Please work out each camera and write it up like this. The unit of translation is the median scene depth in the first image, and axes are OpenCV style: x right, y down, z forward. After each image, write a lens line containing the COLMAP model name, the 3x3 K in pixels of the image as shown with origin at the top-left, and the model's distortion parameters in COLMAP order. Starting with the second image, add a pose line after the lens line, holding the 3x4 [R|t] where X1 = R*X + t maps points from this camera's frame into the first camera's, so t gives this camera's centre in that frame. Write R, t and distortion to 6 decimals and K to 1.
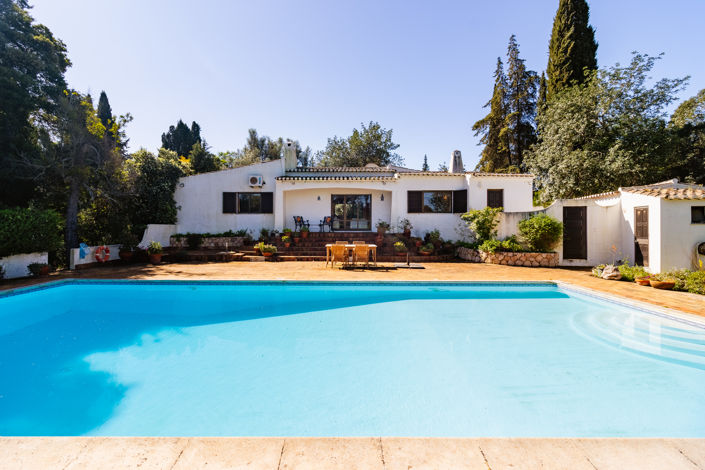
lens RADIAL K [[325.2, 0, 348.4], [0, 325.2, 227.8], [0, 0, 1]] dist [0.005053, -0.000211]
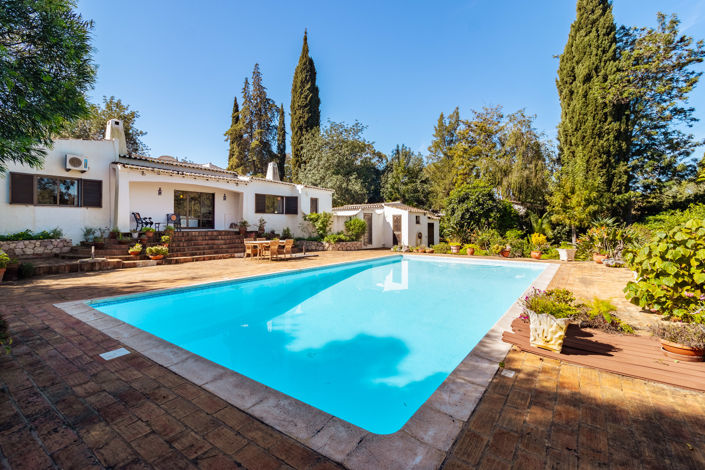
lens RADIAL K [[325.2, 0, 346.9], [0, 325.2, 227.9], [0, 0, 1]] dist [0.005053, -0.000211]
pose [[0.587500, -0.007049, 0.809194, -0.551708], [0.000778, 0.999967, 0.008145, -0.002484], [-0.809224, -0.004155, 0.587485, 0.071577]]
